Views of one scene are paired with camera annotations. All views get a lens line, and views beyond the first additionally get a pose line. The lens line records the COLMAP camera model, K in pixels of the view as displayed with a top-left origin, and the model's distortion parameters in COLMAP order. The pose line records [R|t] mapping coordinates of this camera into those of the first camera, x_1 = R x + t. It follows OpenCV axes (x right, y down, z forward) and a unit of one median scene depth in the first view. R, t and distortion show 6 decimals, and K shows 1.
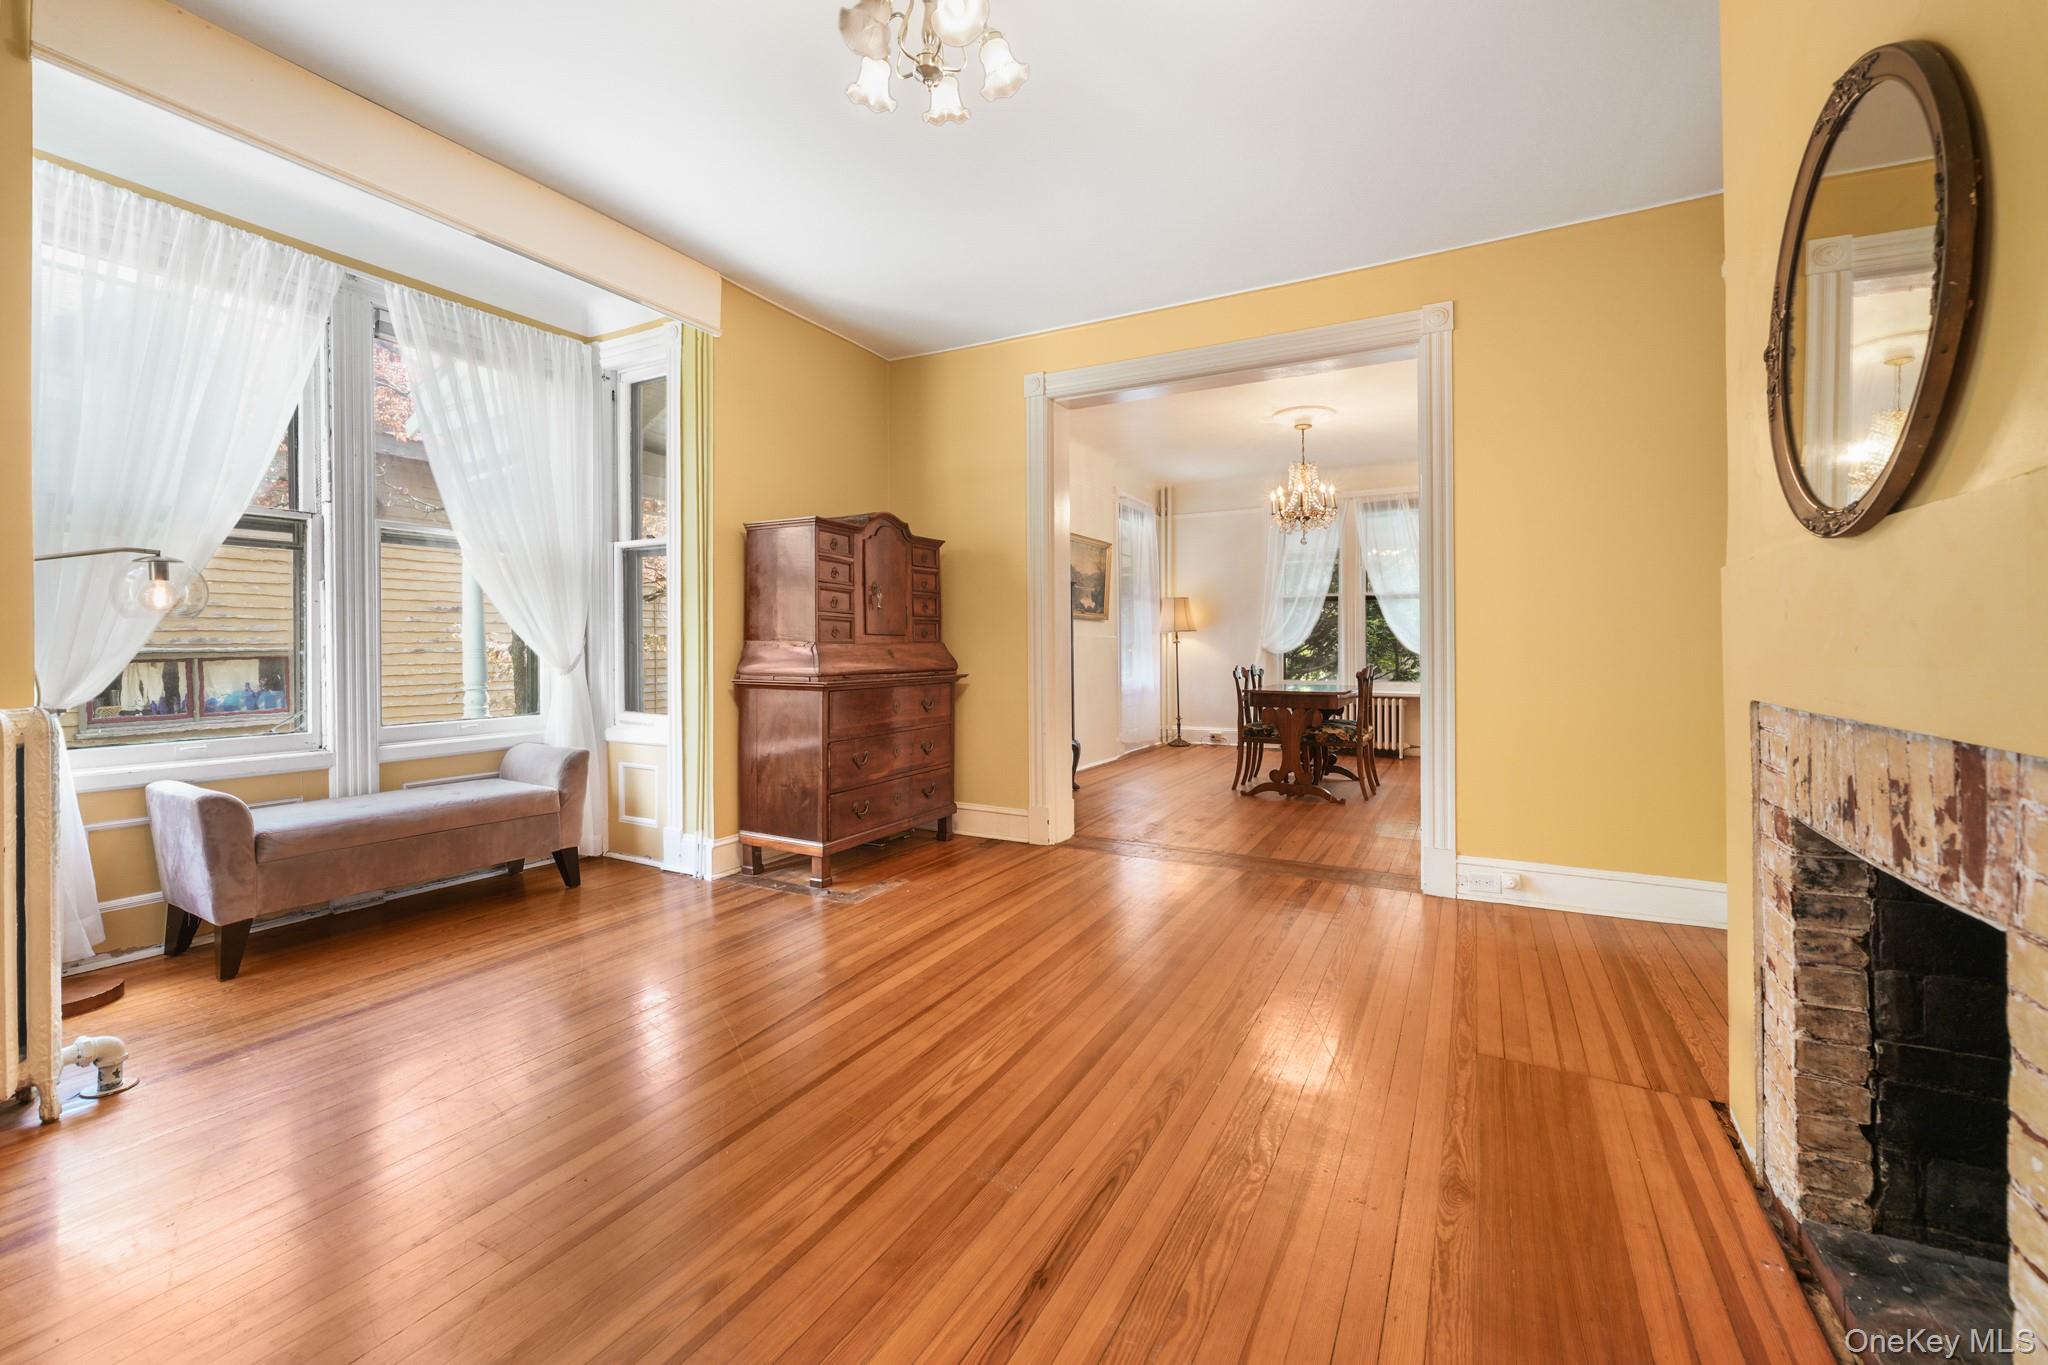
lens RADIAL K [[839.1, 0, 1000.0], [0, 839.1, 647.7], [0, 0, 1]] dist [0.002133, 0.000231]
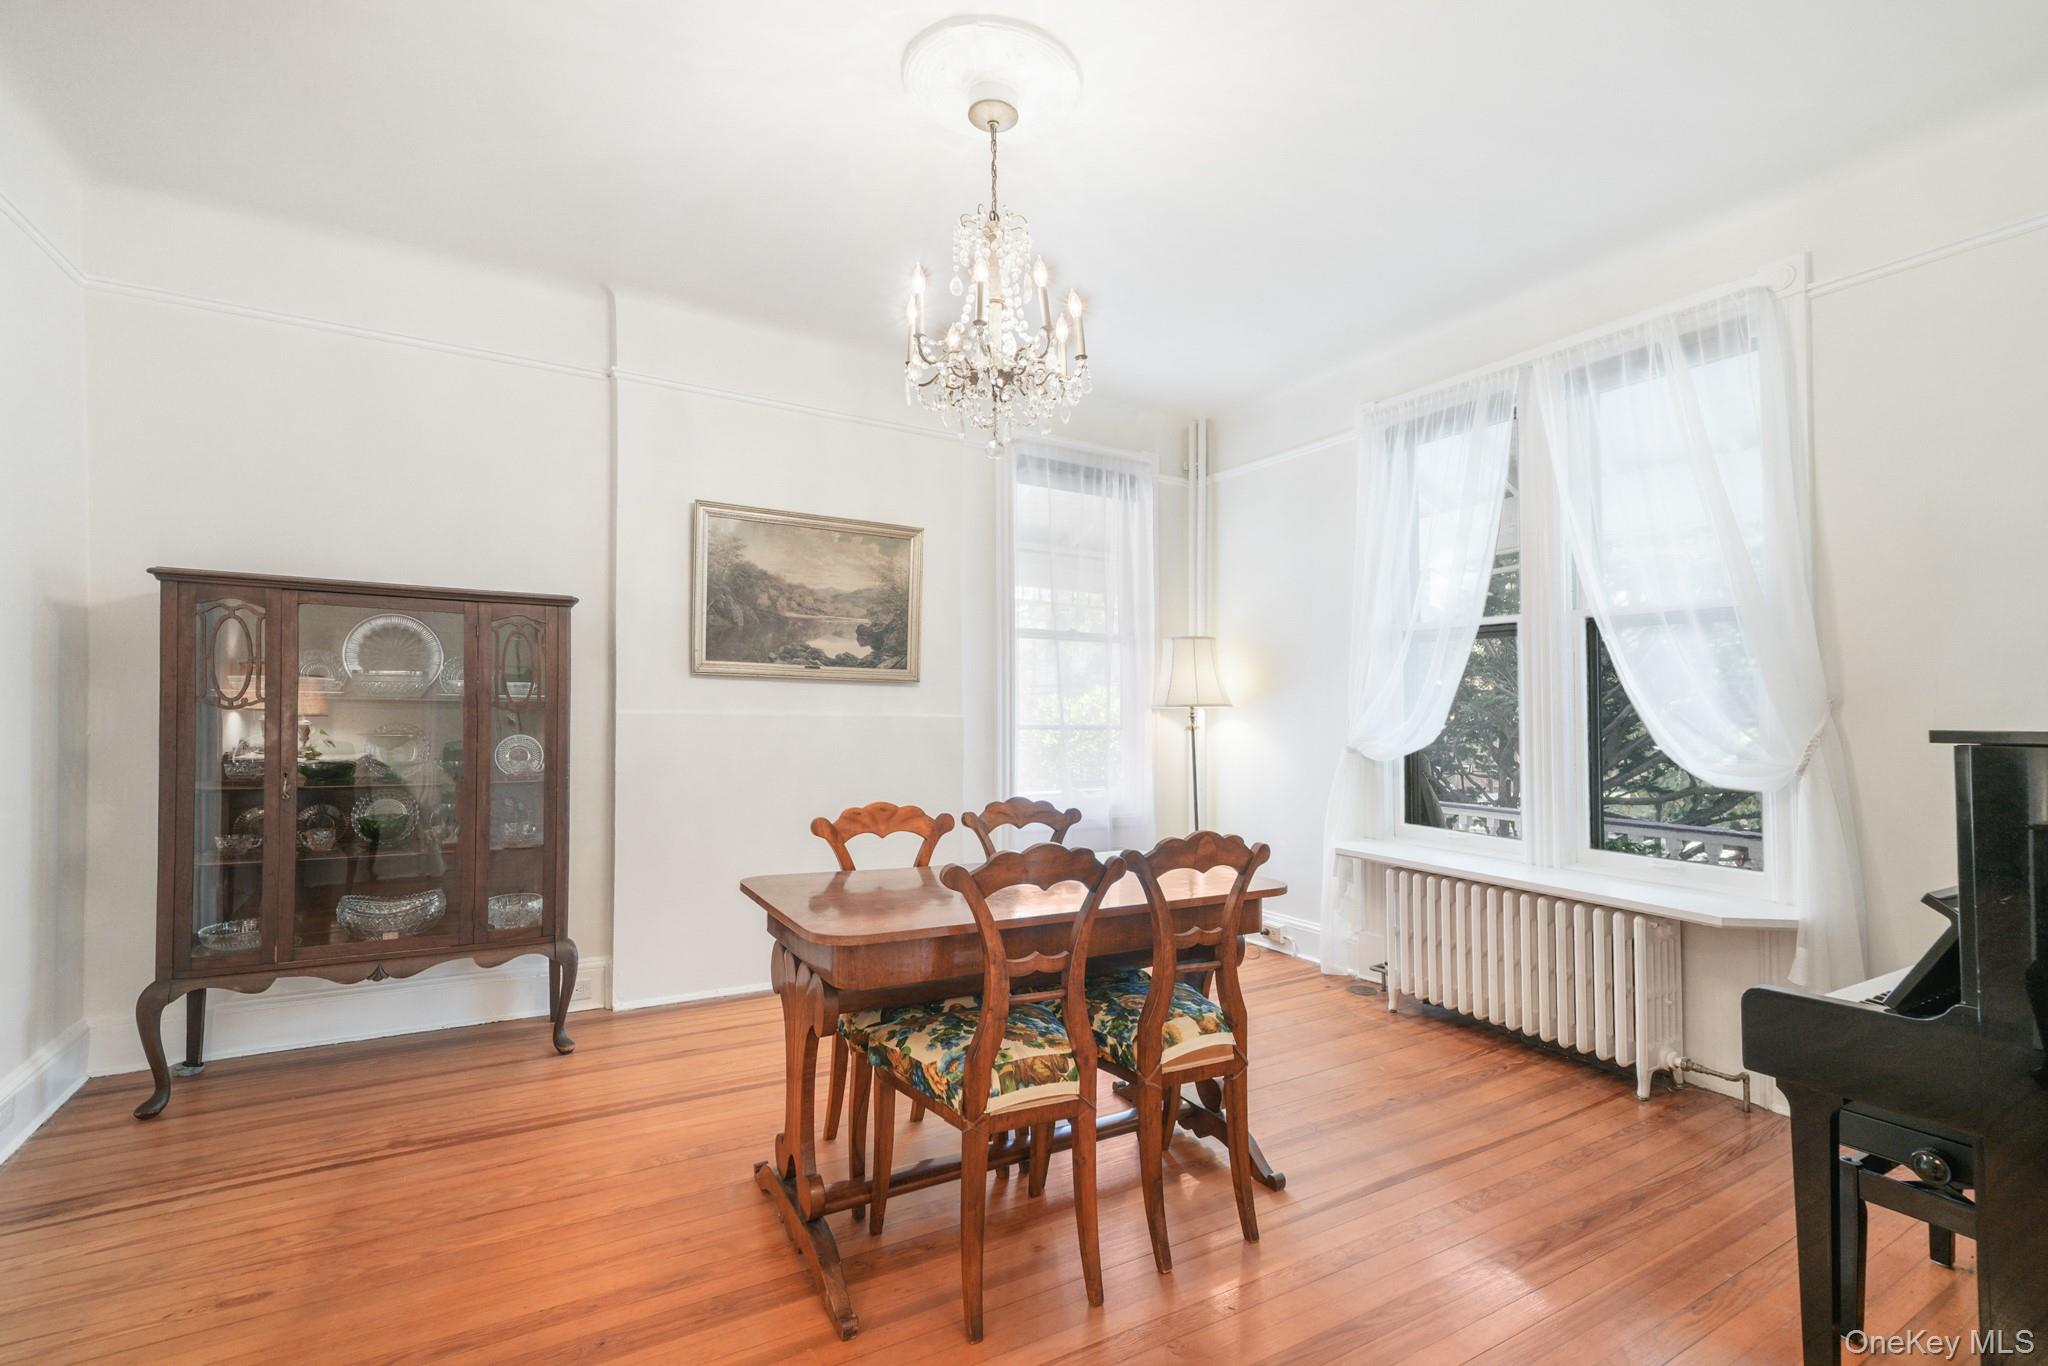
lens RADIAL K [[917.9, 0, 990.2], [0, 917.9, 682.4], [0, 0, 1]] dist [0.001147, -0.000203]
pose [[0.864931, 0.005078, -0.501866, 1.393951], [-0.020629, 0.999463, -0.025440, -0.060945], [0.501467, 0.032357, 0.864571, 1.731493]]
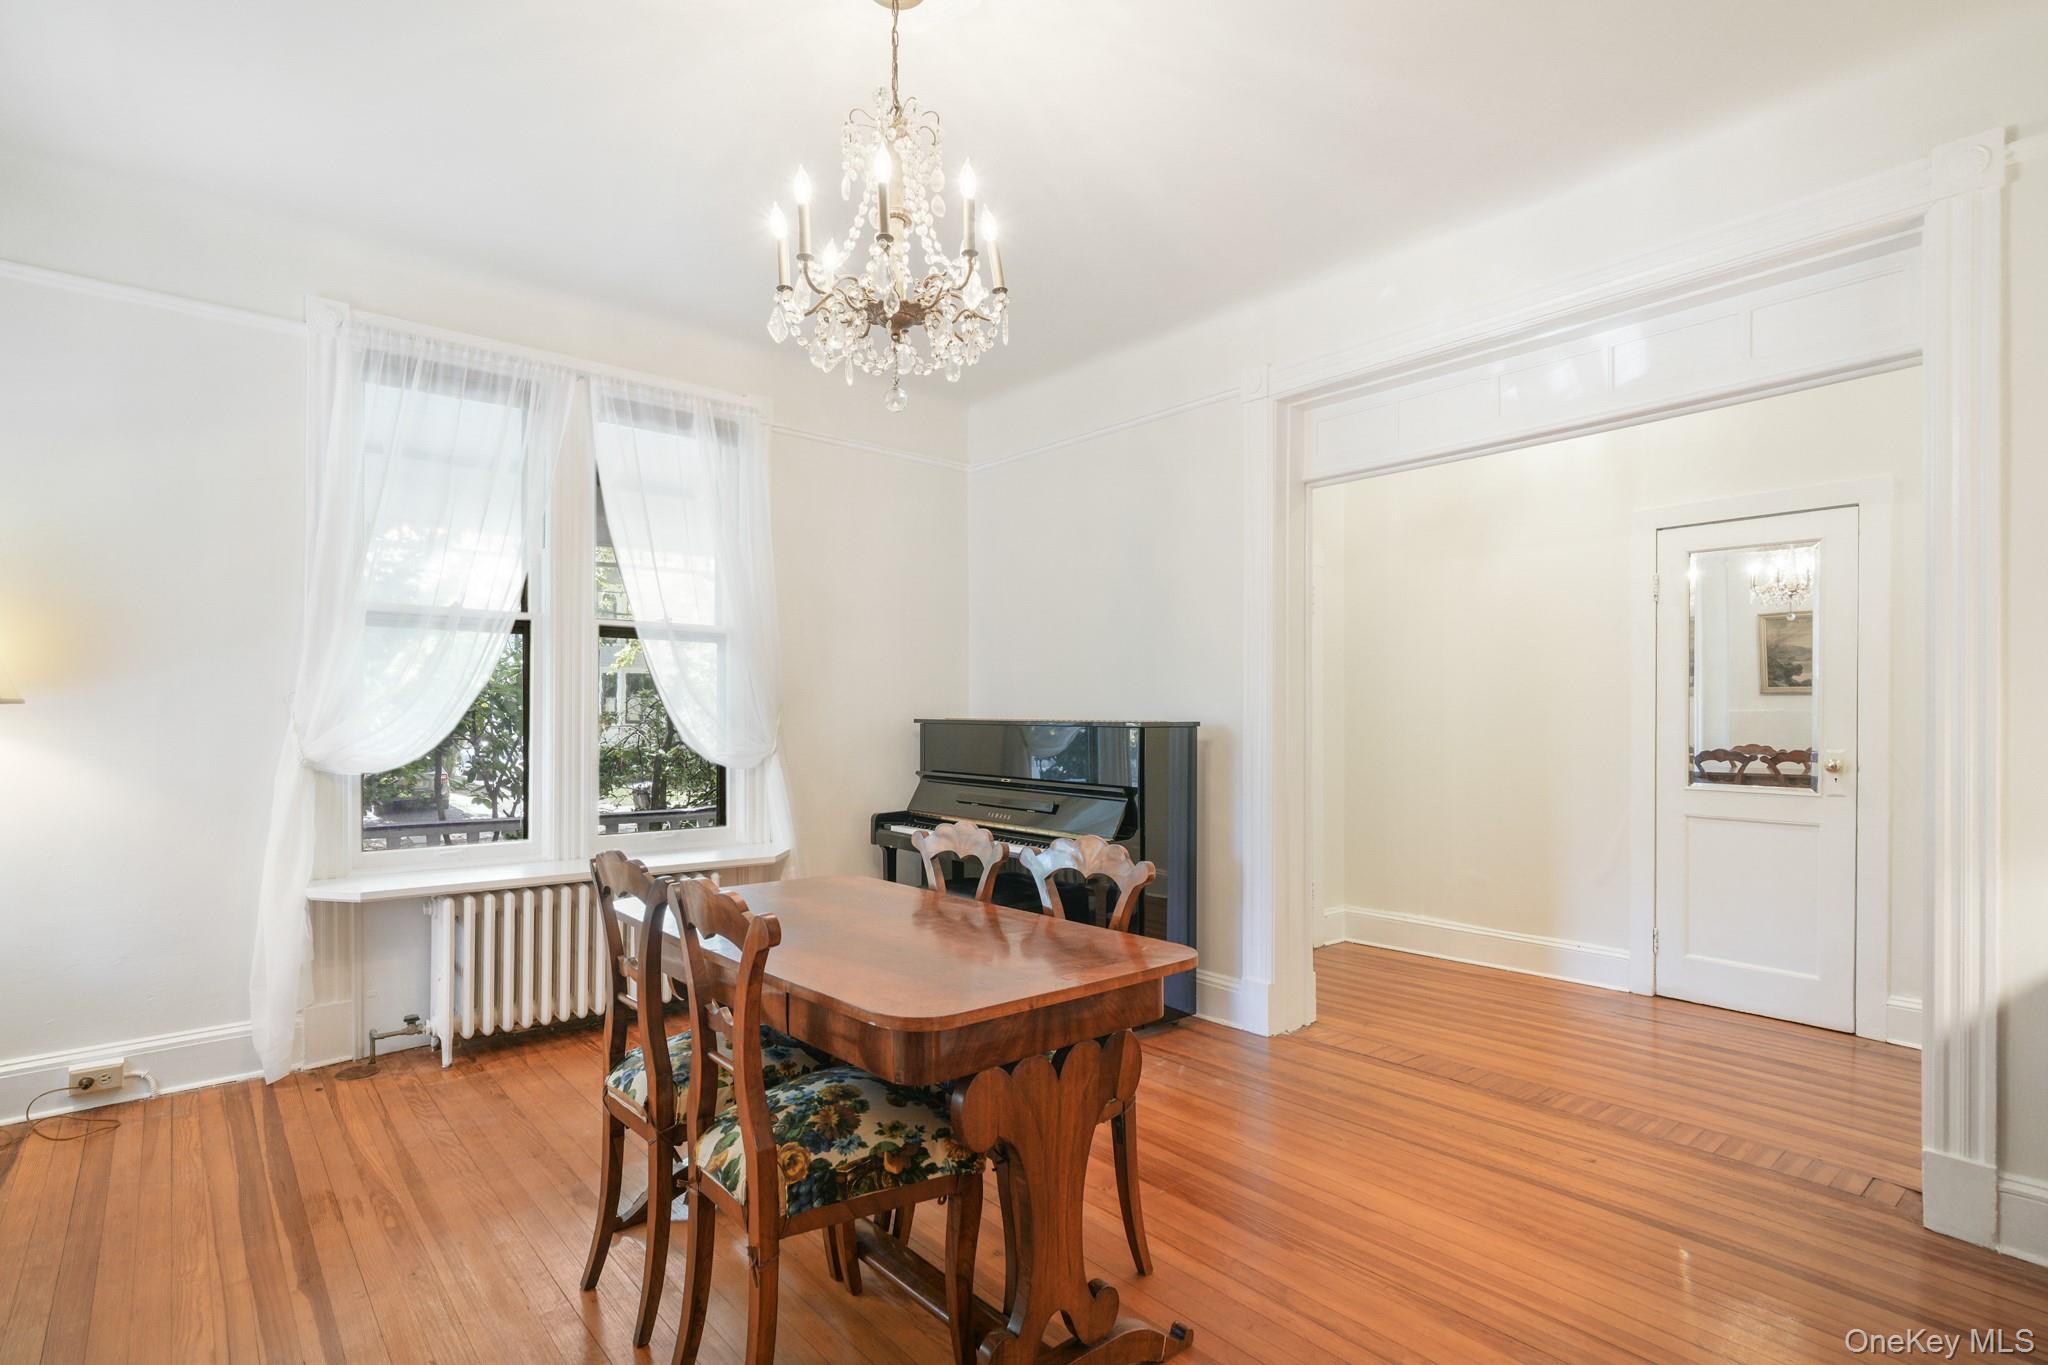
lens RADIAL K [[974.5, 0, 1021.7], [0, 974.5, 714.3], [0, 0, 1]] dist [0.000707, 0.000221]
pose [[0.327485, 0.010019, 0.944803, 0.181704], [-0.006919, 0.999942, -0.008205, -0.055939], [-0.944831, -0.003850, 0.327535, 2.191350]]
